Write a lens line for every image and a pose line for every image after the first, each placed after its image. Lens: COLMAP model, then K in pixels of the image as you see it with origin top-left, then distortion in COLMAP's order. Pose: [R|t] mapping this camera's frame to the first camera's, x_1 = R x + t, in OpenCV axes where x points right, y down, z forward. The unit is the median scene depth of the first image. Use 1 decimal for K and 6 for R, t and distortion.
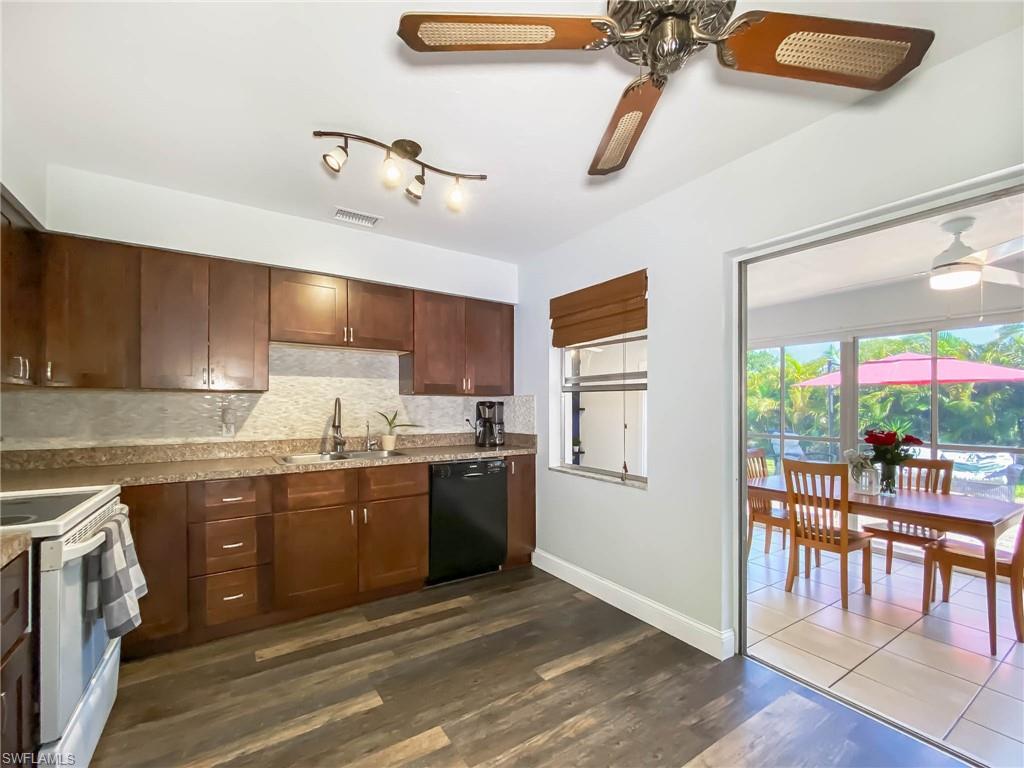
lens RADIAL K [[443.0, 0, 512.9], [0, 443.0, 405.7], [0, 0, 1]] dist [0.000083, -0.000102]
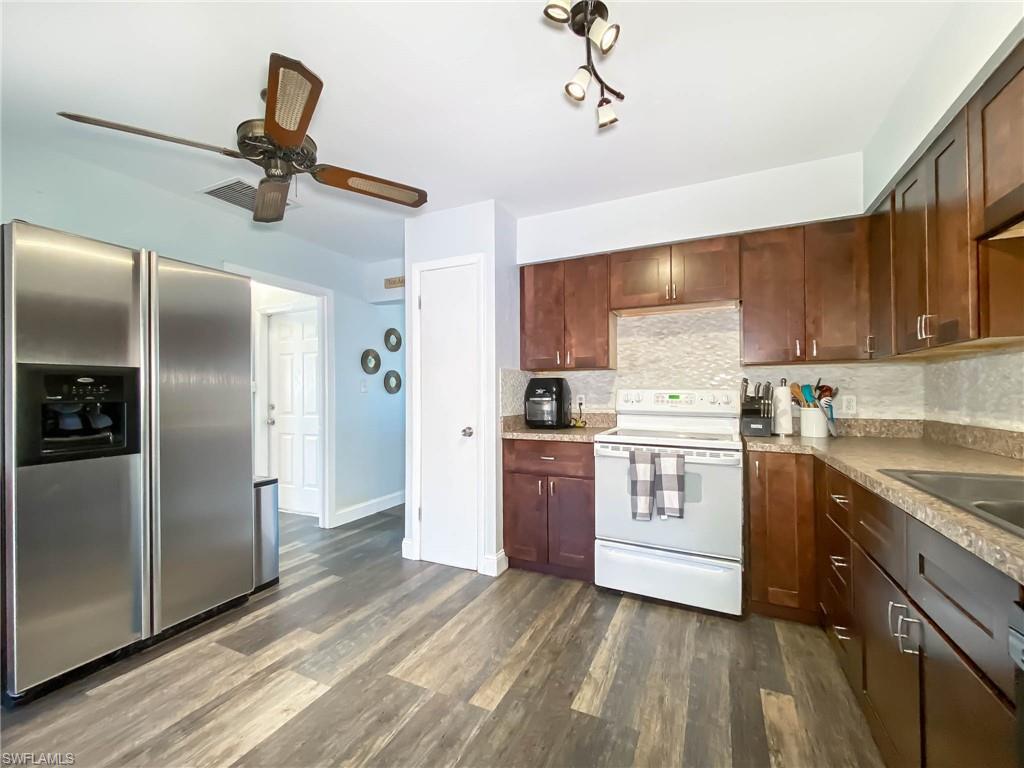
lens RADIAL K [[433.6, 0, 516.9], [0, 433.6, 388.7], [0, 0, 1]] dist [0.000405, 0.000116]
pose [[-0.852194, -0.000294, -0.523226, 0.192699], [0.006670, 0.999912, -0.011425, 0.029611], [0.523183, -0.013227, -0.852118, 1.272596]]
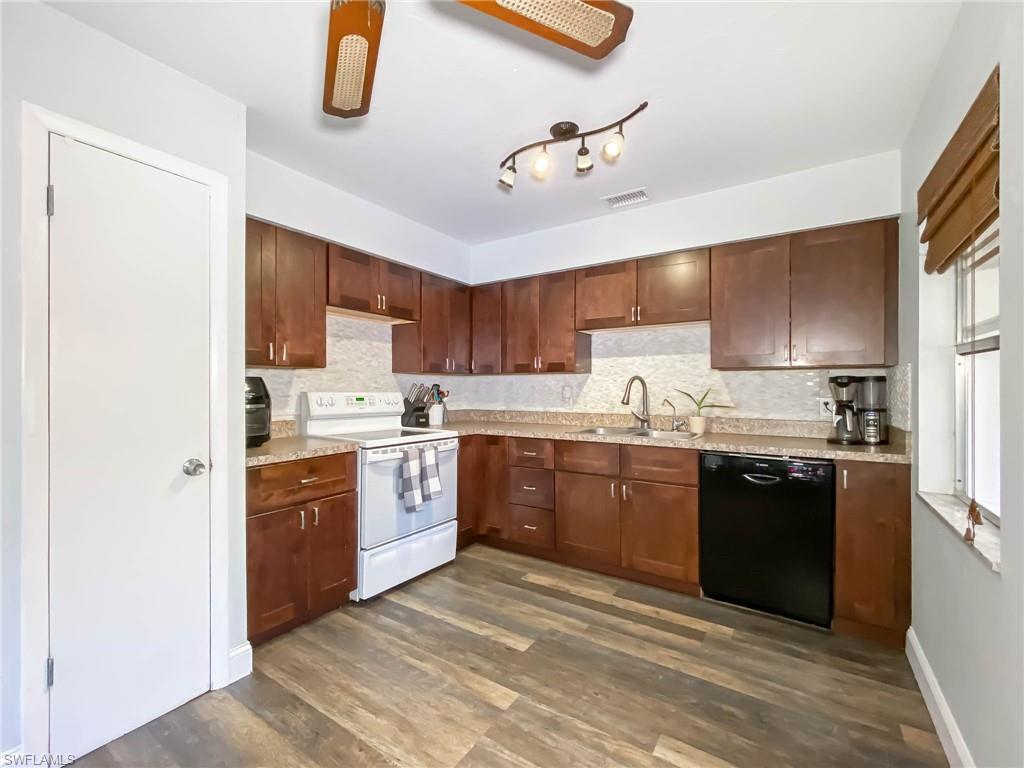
lens RADIAL K [[440.4, 0, 509.2], [0, 440.4, 386.0], [0, 0, 1]] dist [0.001538, 0.000248]
pose [[0.391928, -0.000035, -0.919996, 0.533349], [0.003371, 0.999993, 0.001398, 0.003814], [0.919990, -0.003650, 0.391926, 0.402601]]
